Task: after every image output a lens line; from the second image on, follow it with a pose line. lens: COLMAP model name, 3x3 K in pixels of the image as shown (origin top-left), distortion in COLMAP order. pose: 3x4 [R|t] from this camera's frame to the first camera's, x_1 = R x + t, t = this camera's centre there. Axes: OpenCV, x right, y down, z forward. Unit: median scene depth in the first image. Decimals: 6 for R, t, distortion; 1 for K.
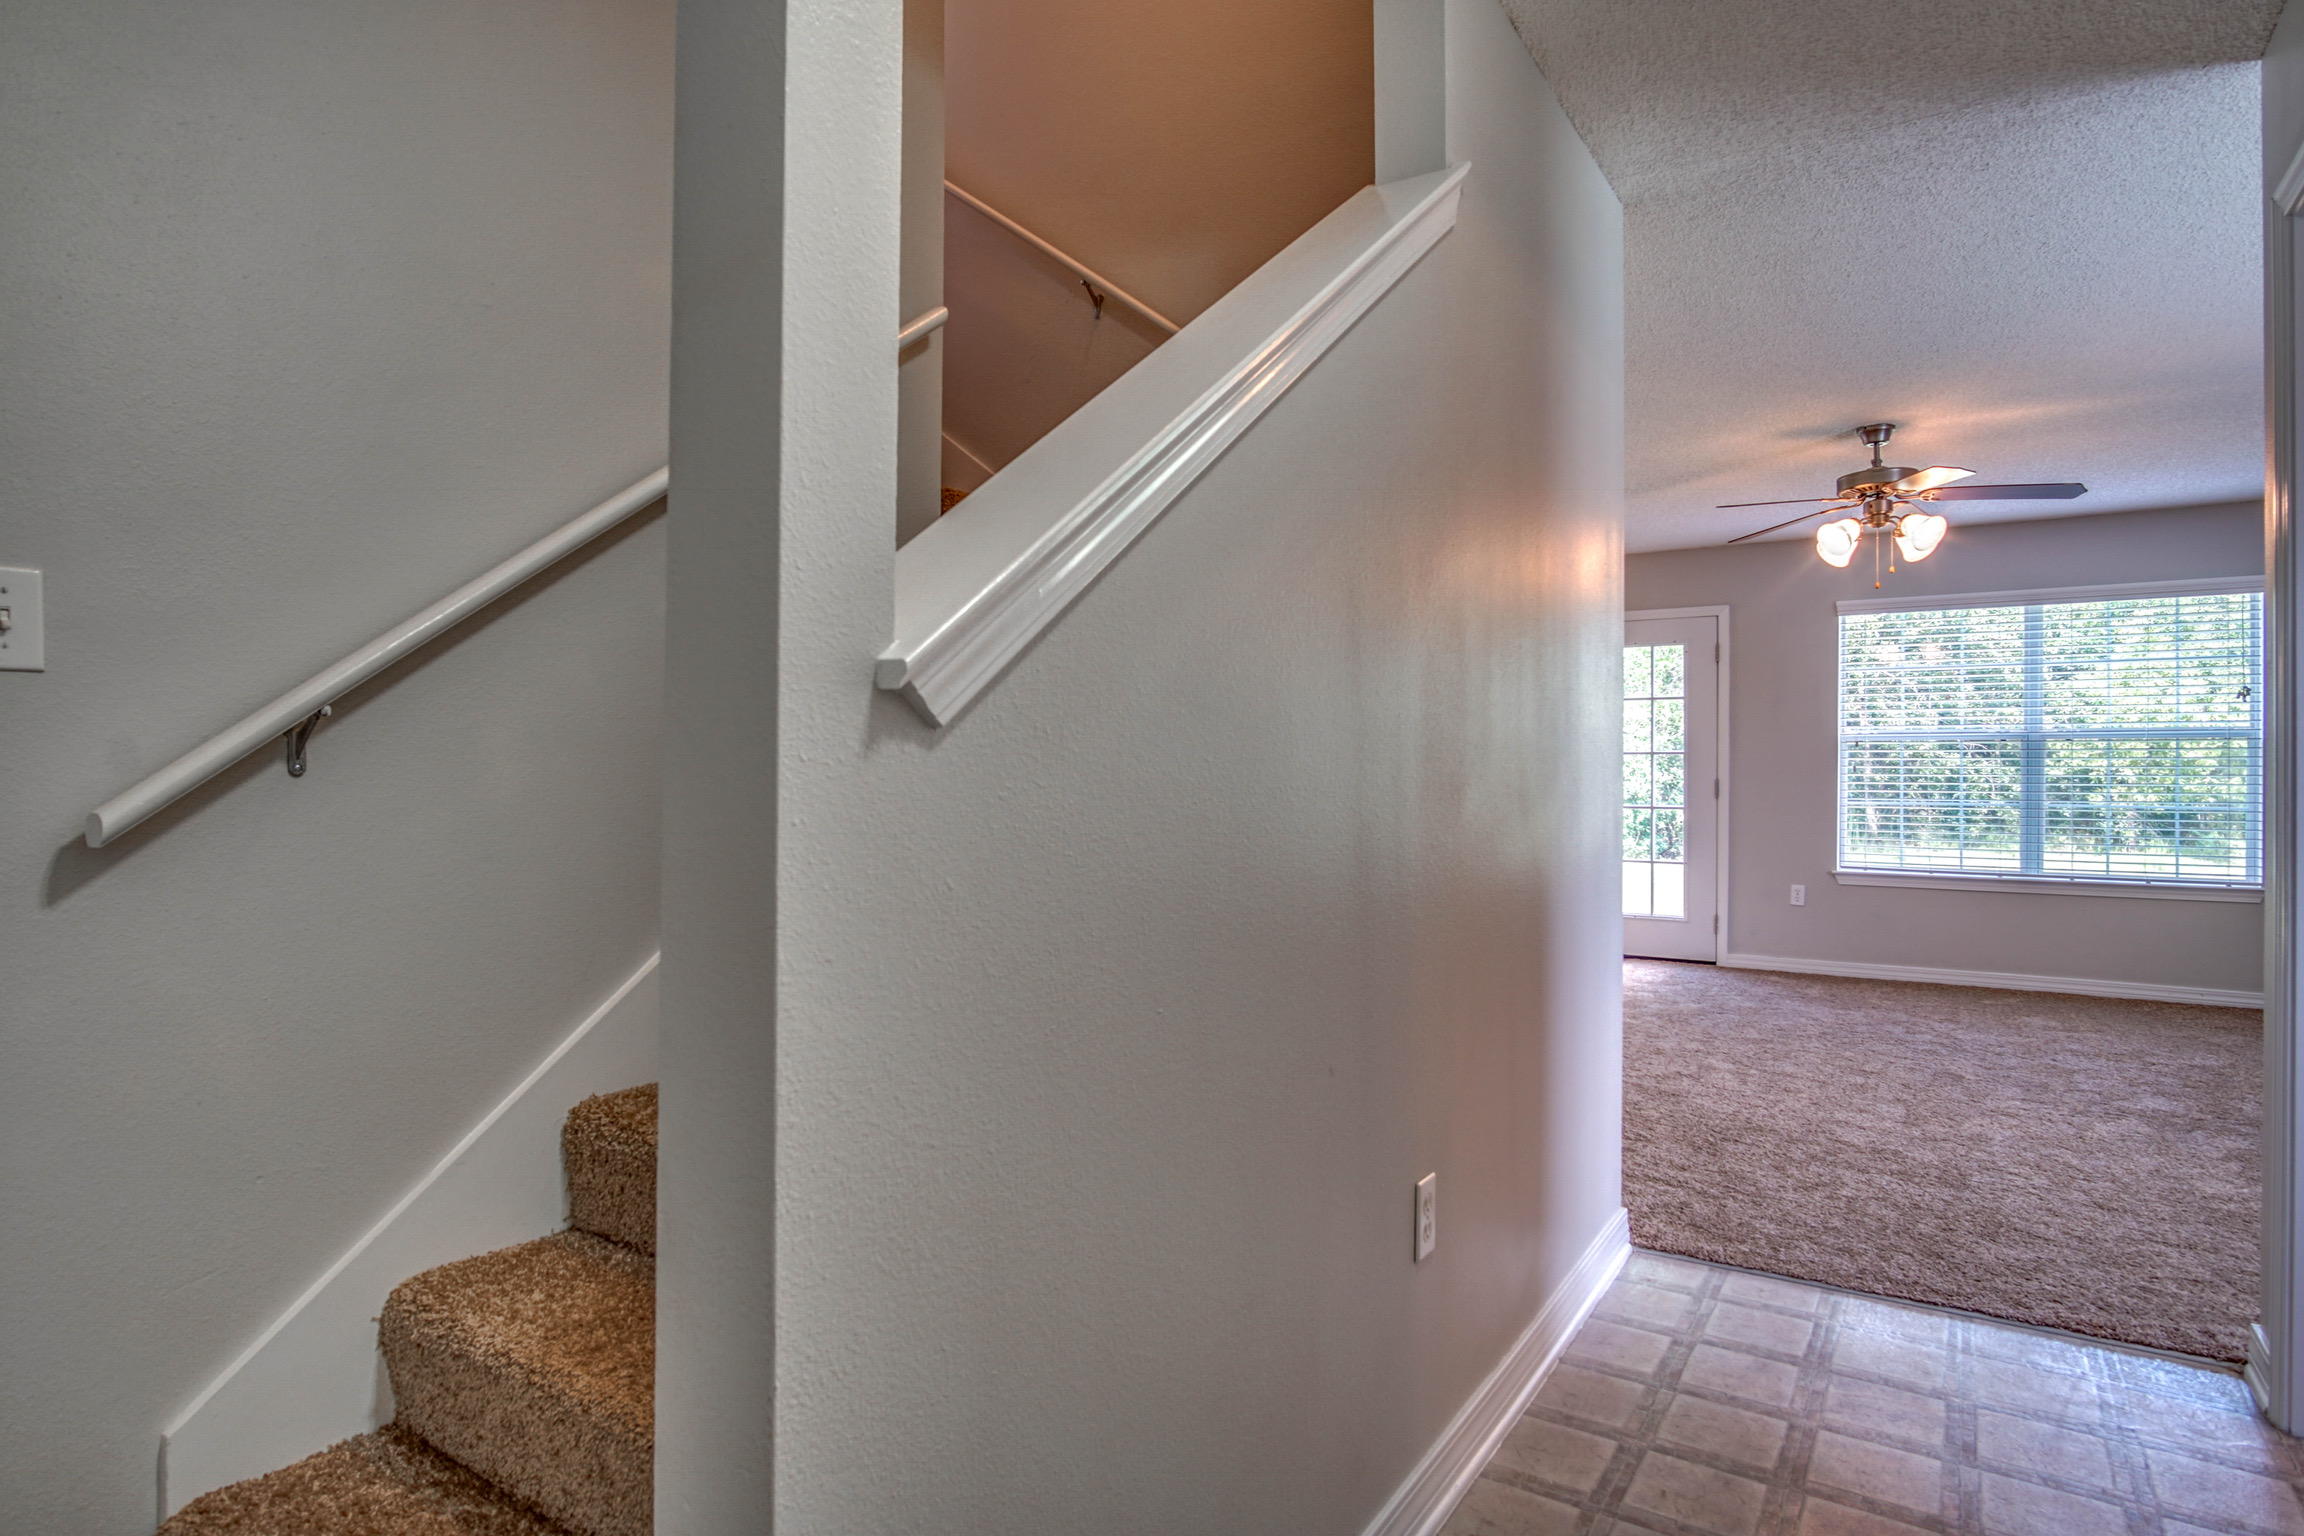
lens RADIAL K [[1273.3, 0, 1143.4], [0, 1273.3, 768.4], [0, 0, 1]] dist [-0.029387, 0.001418]
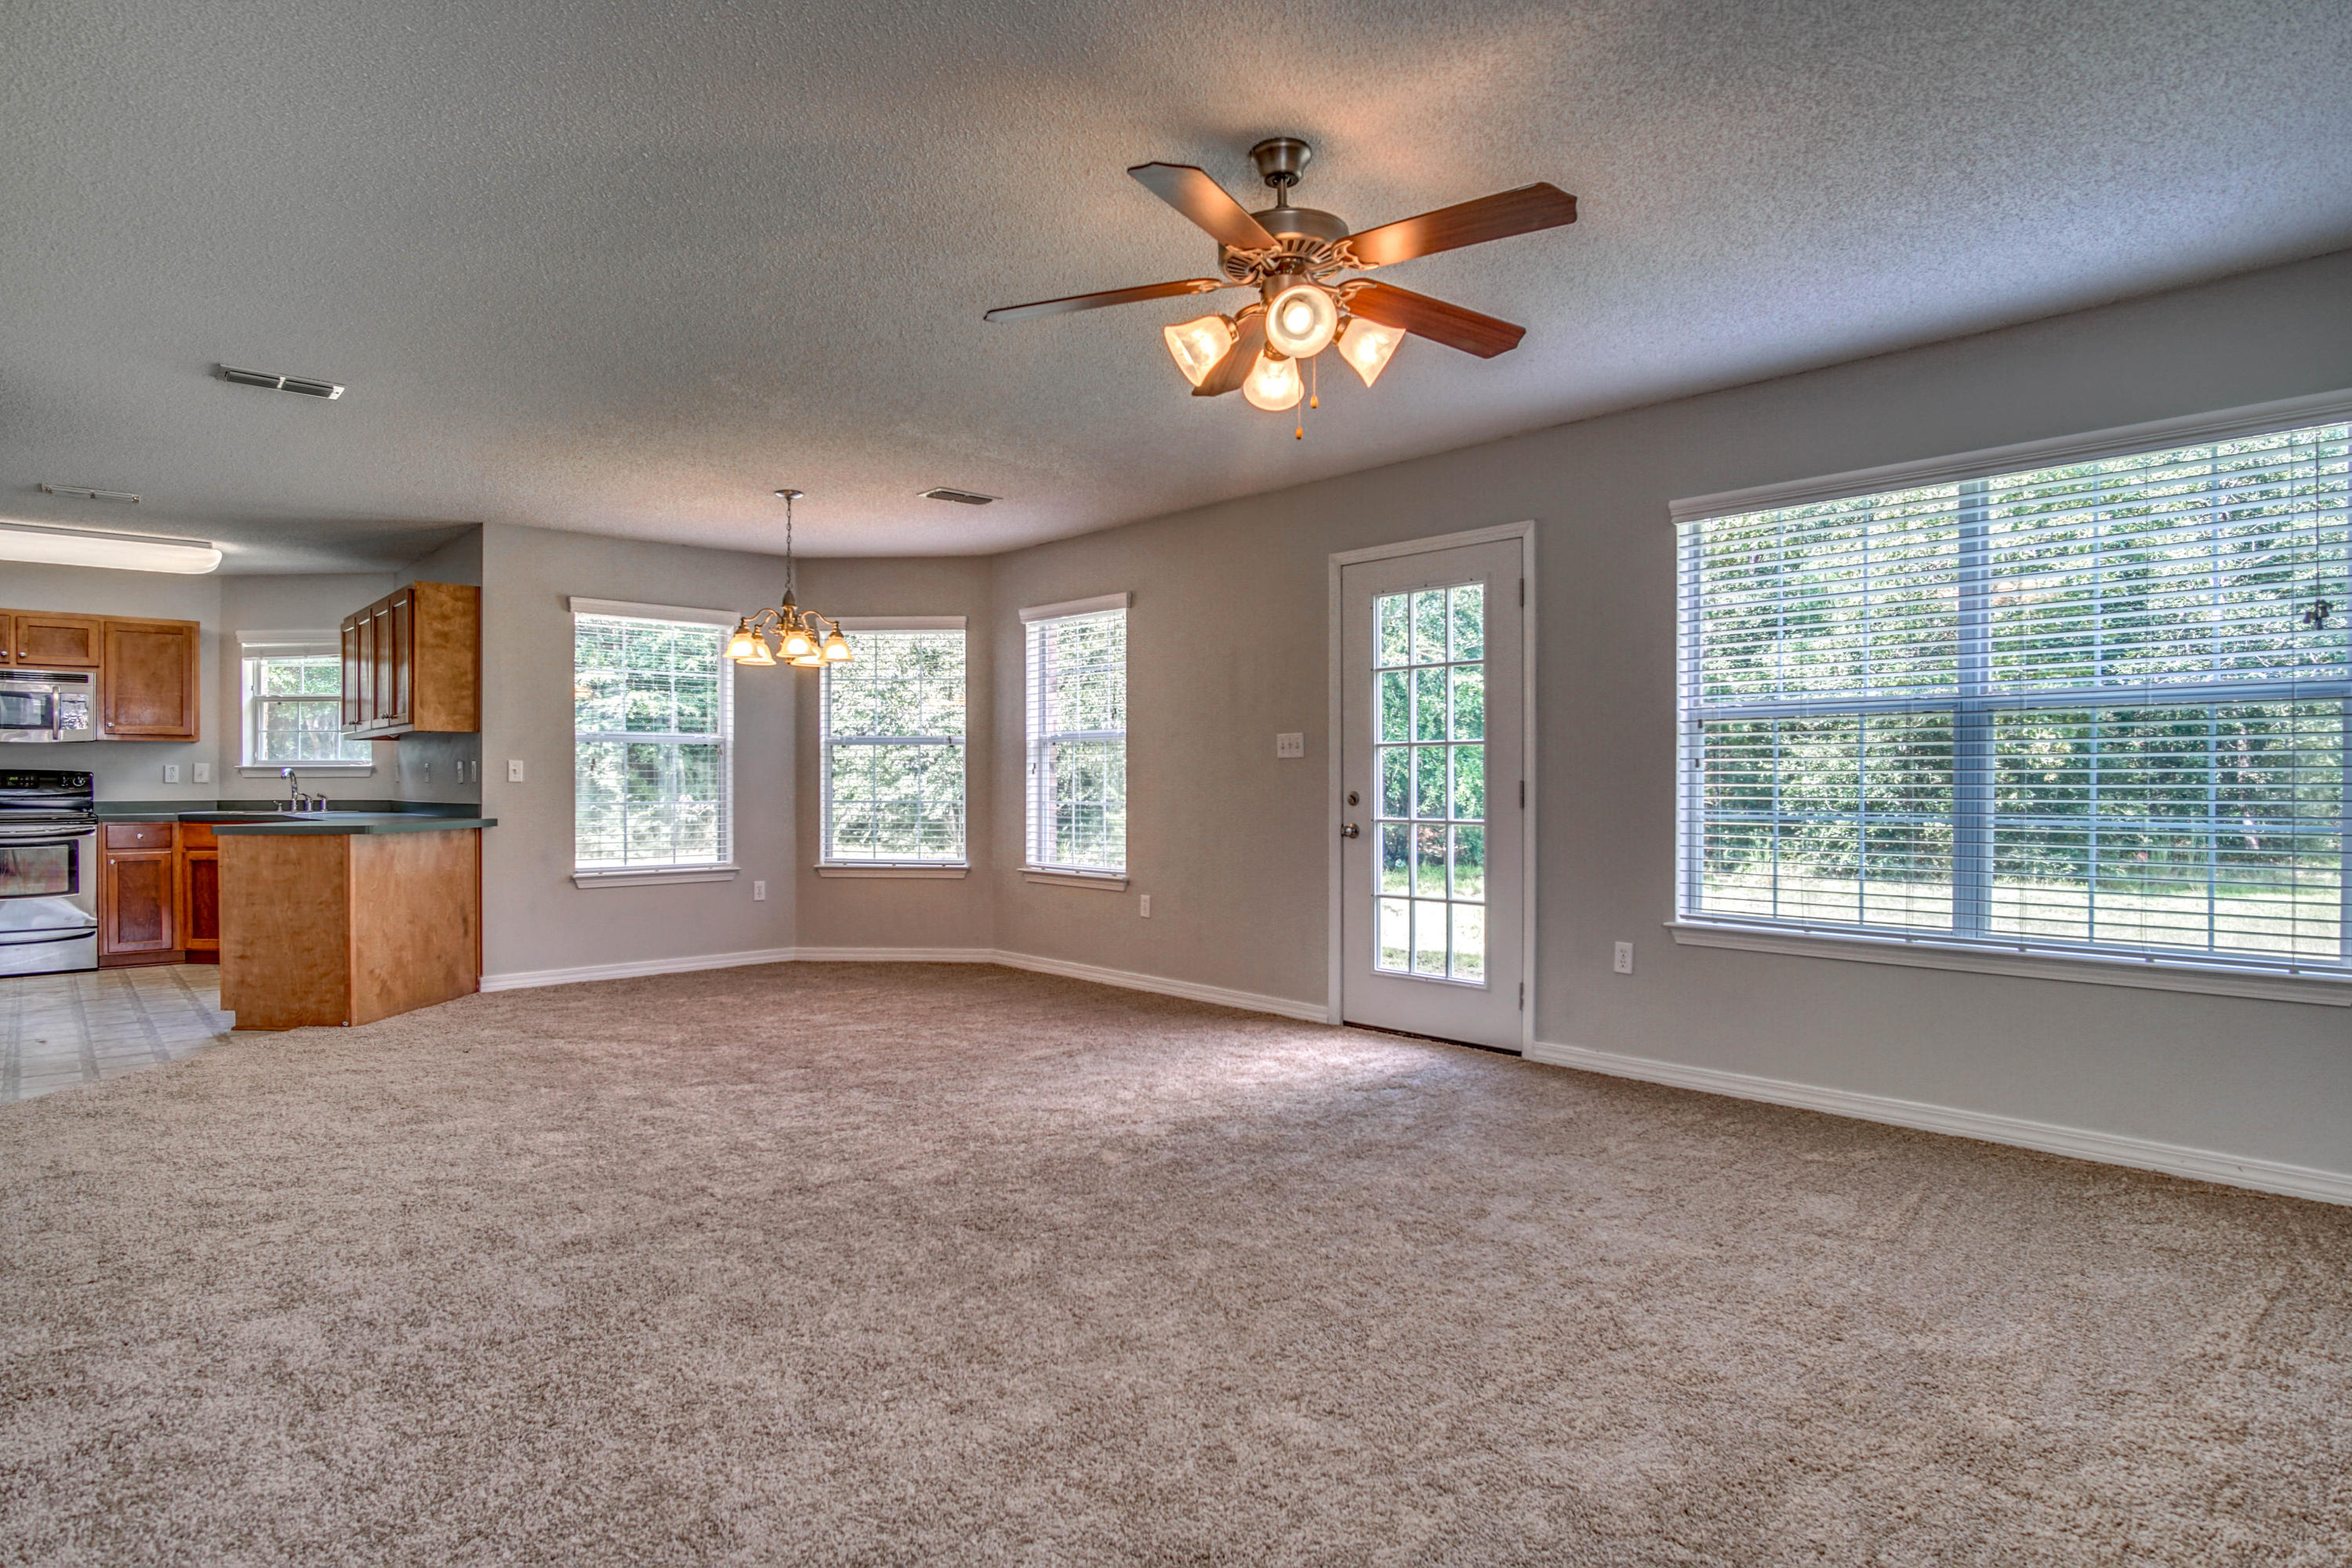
lens RADIAL K [[1299.8, 0, 1157.9], [0, 1299.8, 781.9], [0, 0, 1]] dist [-0.029387, 0.001418]
pose [[0.962145, -0.006302, -0.272467, 0.488123], [0.008474, 0.999941, 0.006795, 0.003459], [0.272408, -0.008846, 0.962141, 0.306418]]
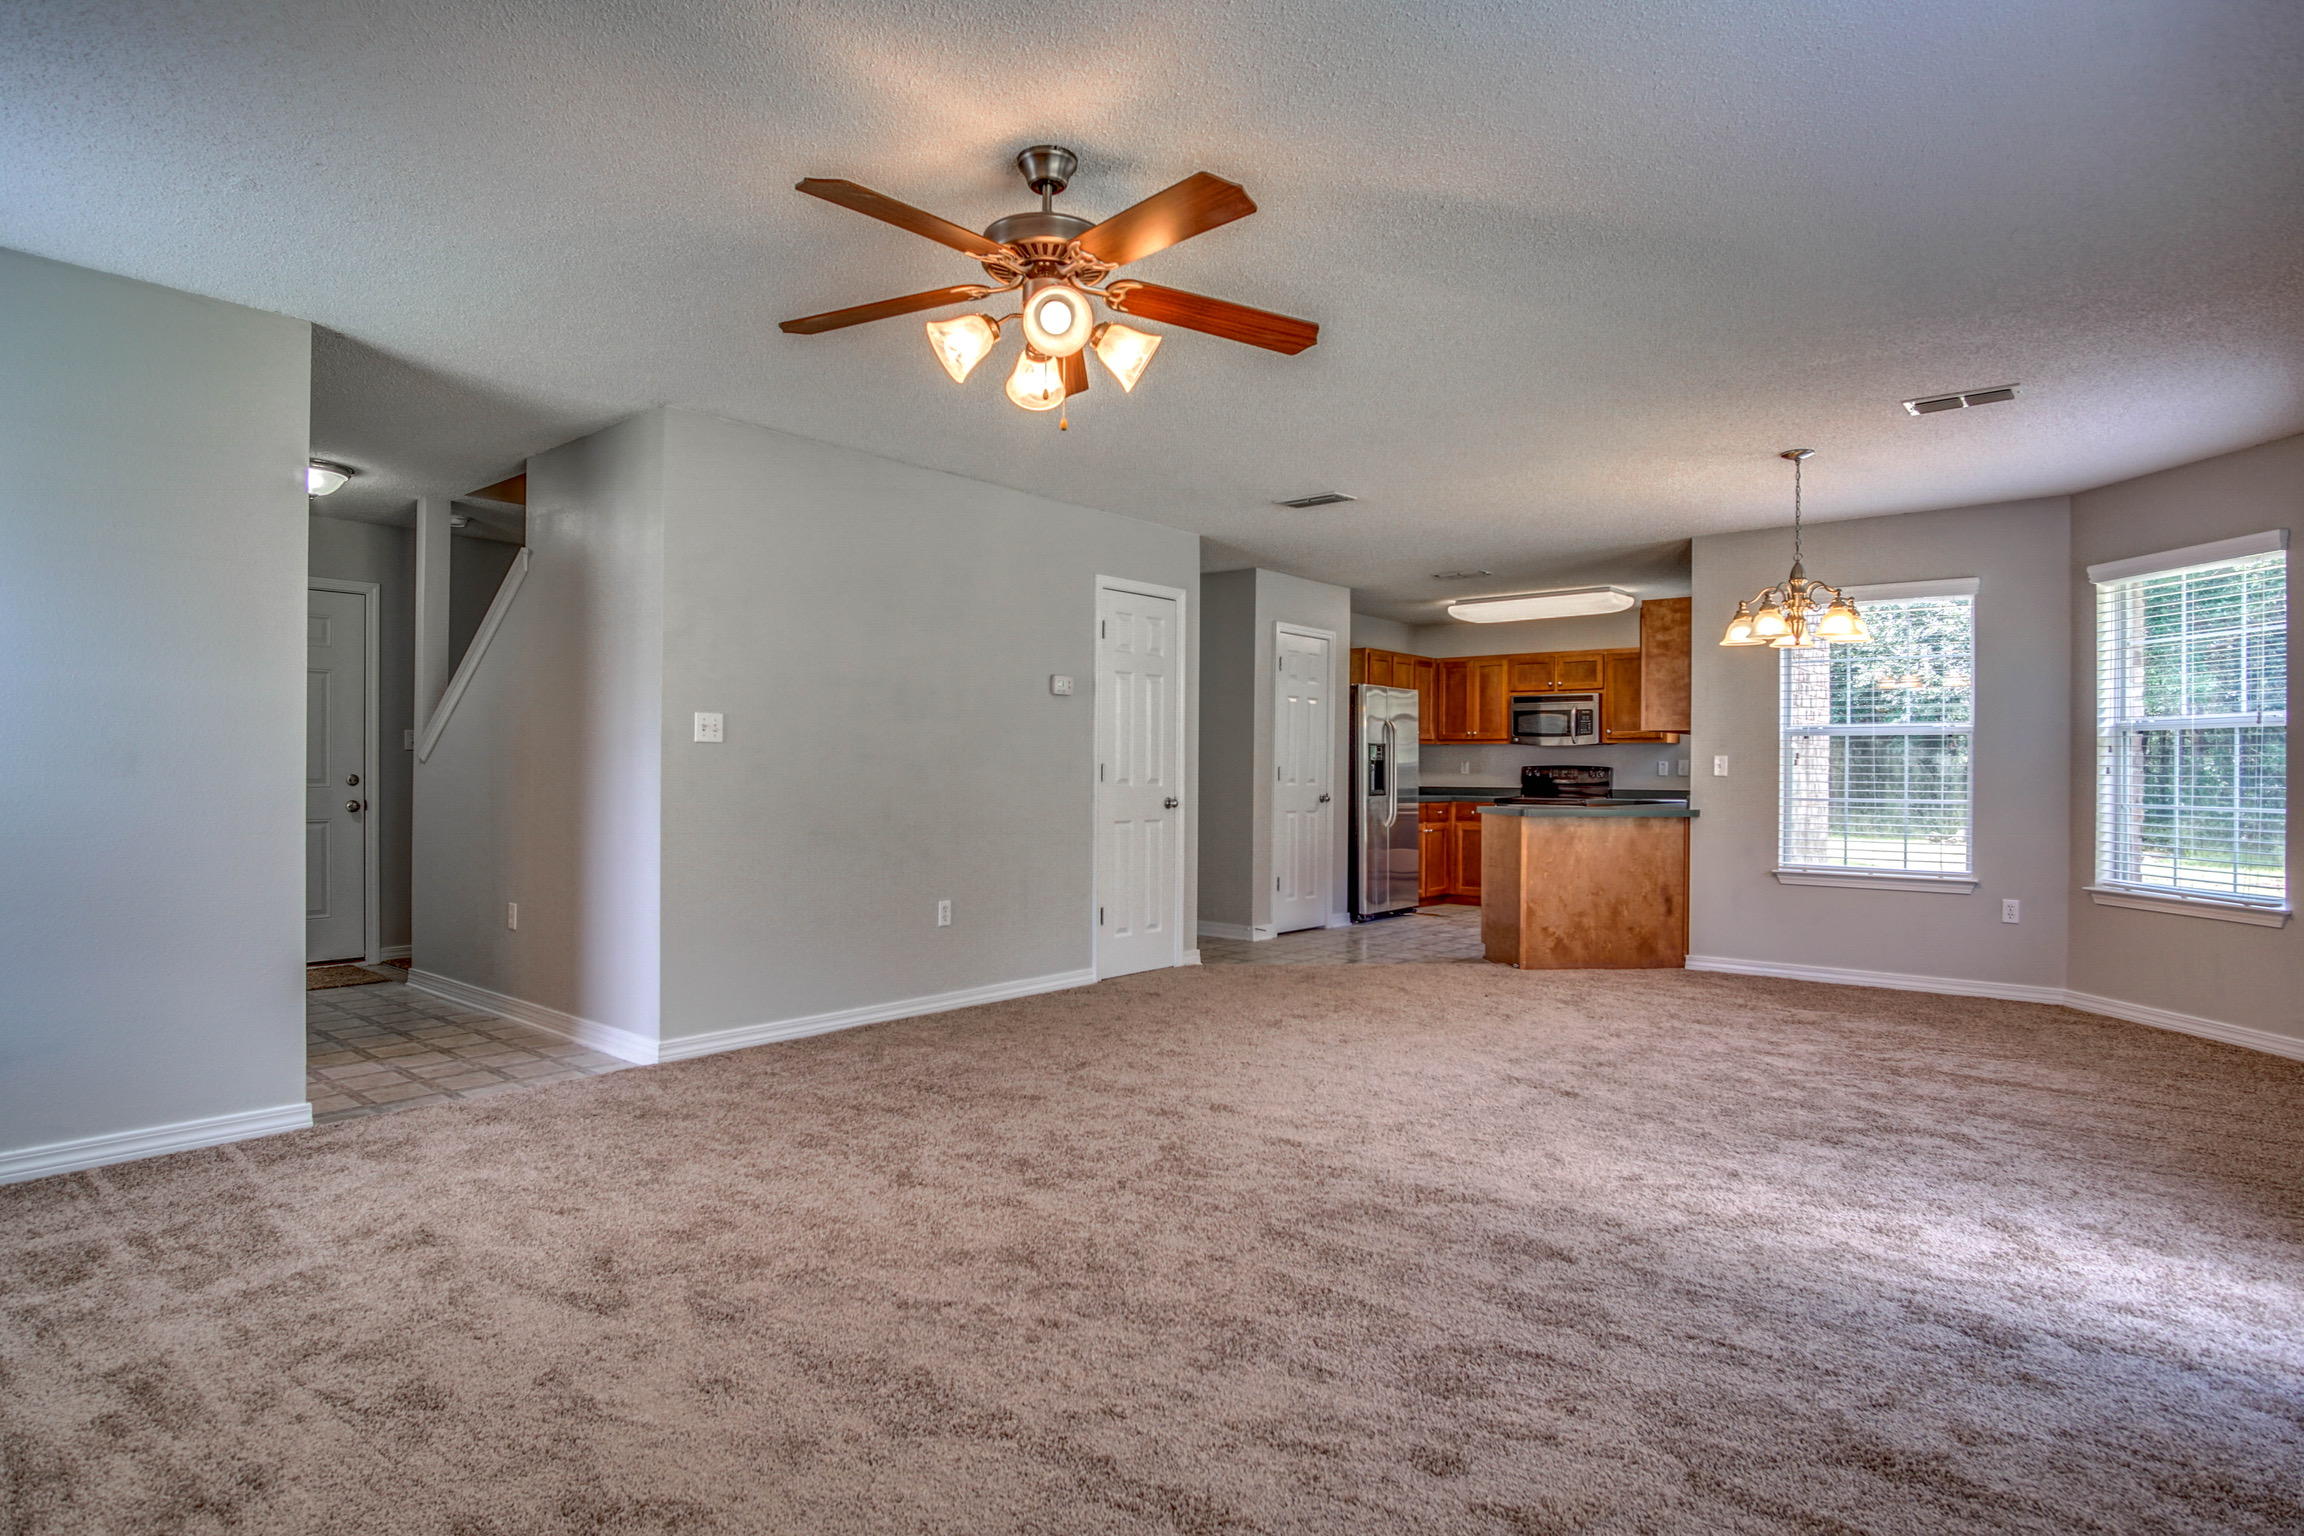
lens RADIAL K [[1273.3, 0, 1159.8], [0, 1273.3, 757.8], [0, 0, 1]] dist [-0.029387, 0.001418]
pose [[-0.150868, -0.016878, -0.988410, 0.876719], [-0.001954, 0.999857, -0.016775, 0.010264], [0.988552, -0.000599, -0.150880, 0.906198]]
